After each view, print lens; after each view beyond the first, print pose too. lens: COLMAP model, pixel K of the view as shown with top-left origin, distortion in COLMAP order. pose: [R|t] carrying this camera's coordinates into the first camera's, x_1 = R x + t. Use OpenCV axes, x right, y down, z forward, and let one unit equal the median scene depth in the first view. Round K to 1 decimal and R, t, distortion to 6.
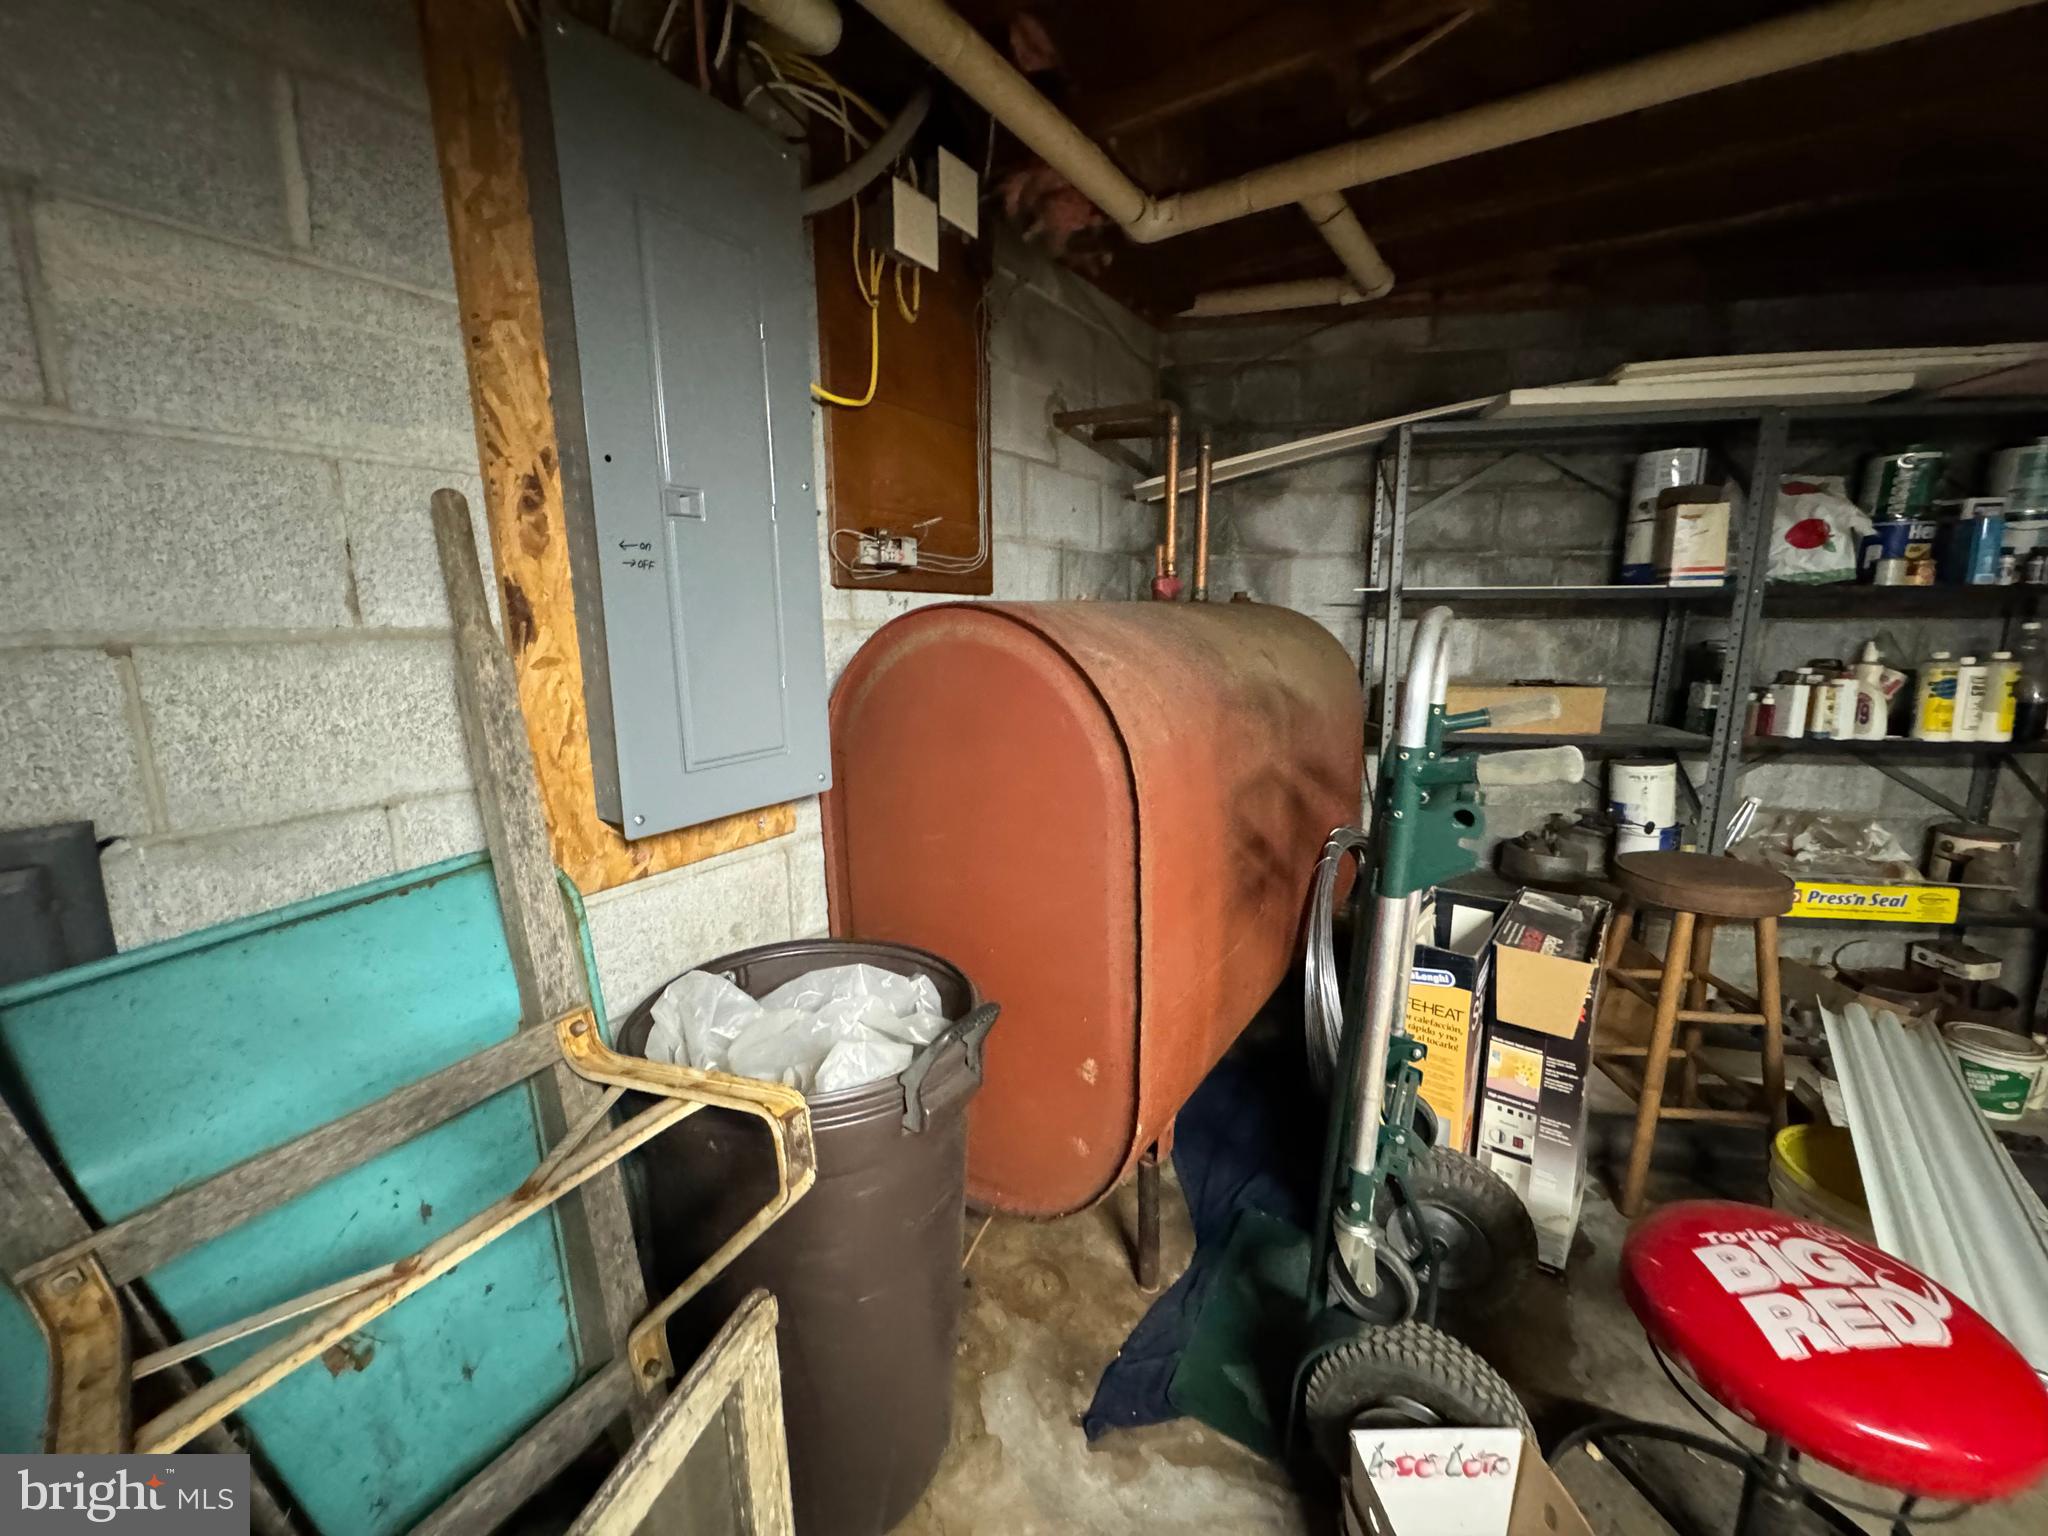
lens RADIAL K [[820.8, 0, 1026.9], [0, 820.8, 772.4], [0, 0, 1]] dist [-0.003382, 0.000654]
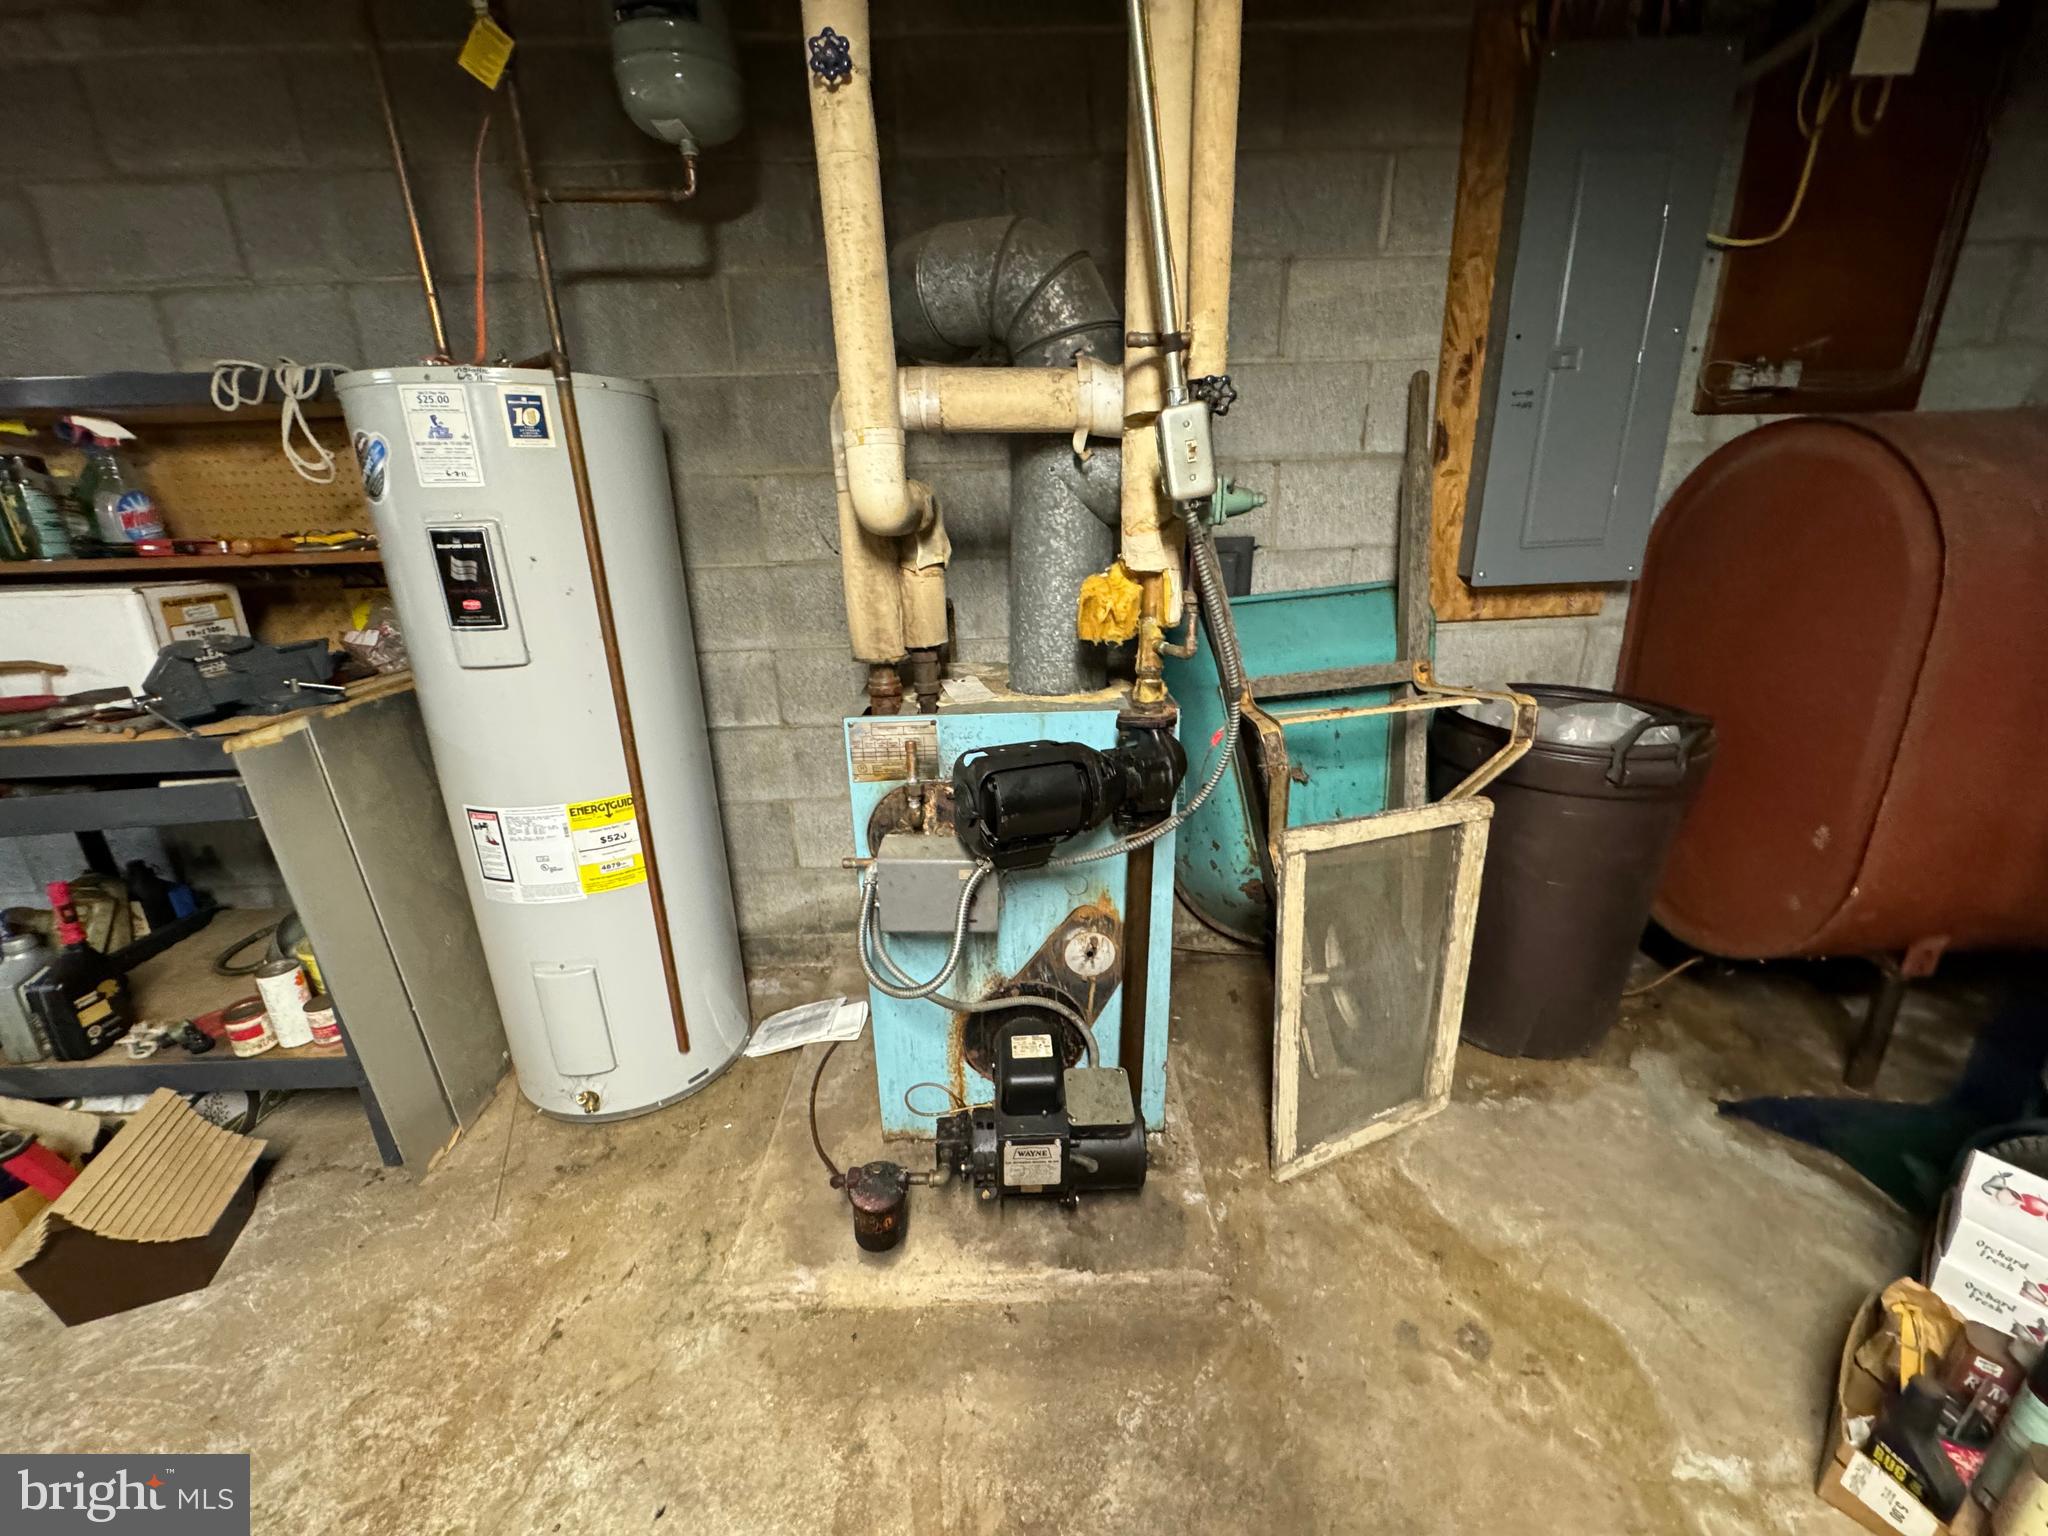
lens RADIAL K [[820.8, 0, 1029.2], [0, 820.8, 762.5], [0, 0, 1]] dist [-0.003382, 0.000654]
pose [[0.573660, 0.245542, -0.781424, 0.378262], [-0.131288, 0.969240, 0.208176, 0.205309], [0.808503, -0.016831, 0.588251, -0.695183]]
